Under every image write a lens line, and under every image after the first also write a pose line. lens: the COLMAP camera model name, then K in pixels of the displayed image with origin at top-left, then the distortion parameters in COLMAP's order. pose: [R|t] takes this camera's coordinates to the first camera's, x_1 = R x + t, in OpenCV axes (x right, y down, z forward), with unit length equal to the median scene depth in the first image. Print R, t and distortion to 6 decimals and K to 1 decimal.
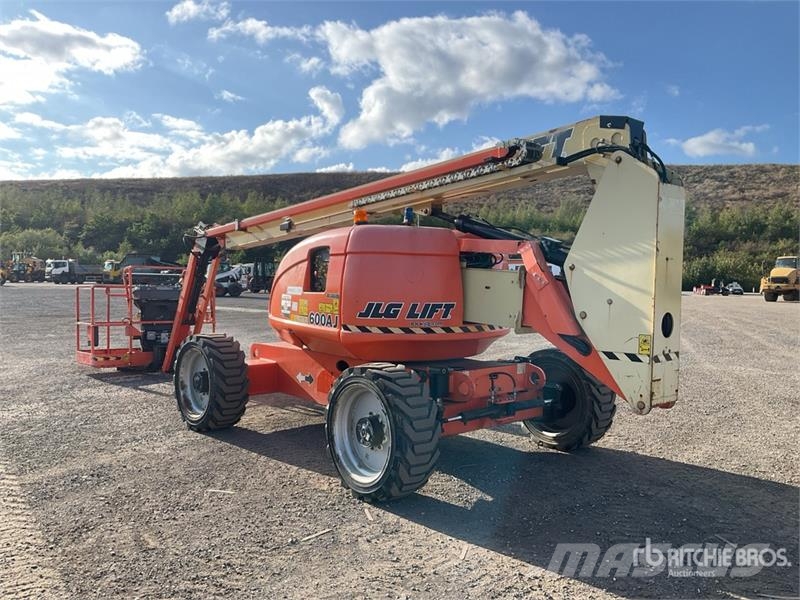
lens RADIAL K [[658.8, 0, 400.0], [0, 658.8, 300.0], [0, 0, 1]] dist [0.092275, -0.173184]
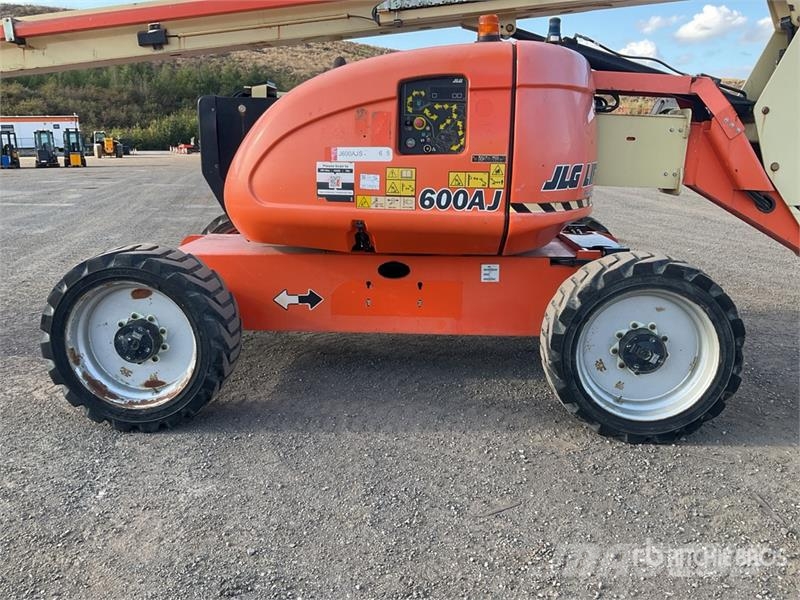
lens RADIAL K [[658.8, 0, 400.0], [0, 658.8, 300.0], [0, 0, 1]] dist [0.092275, -0.173184]
pose [[0.716056, -0.183593, 0.673466, -0.571113], [0.041937, 0.974365, 0.221031, -0.017002], [-0.696781, -0.130027, 0.705400, 0.565709]]
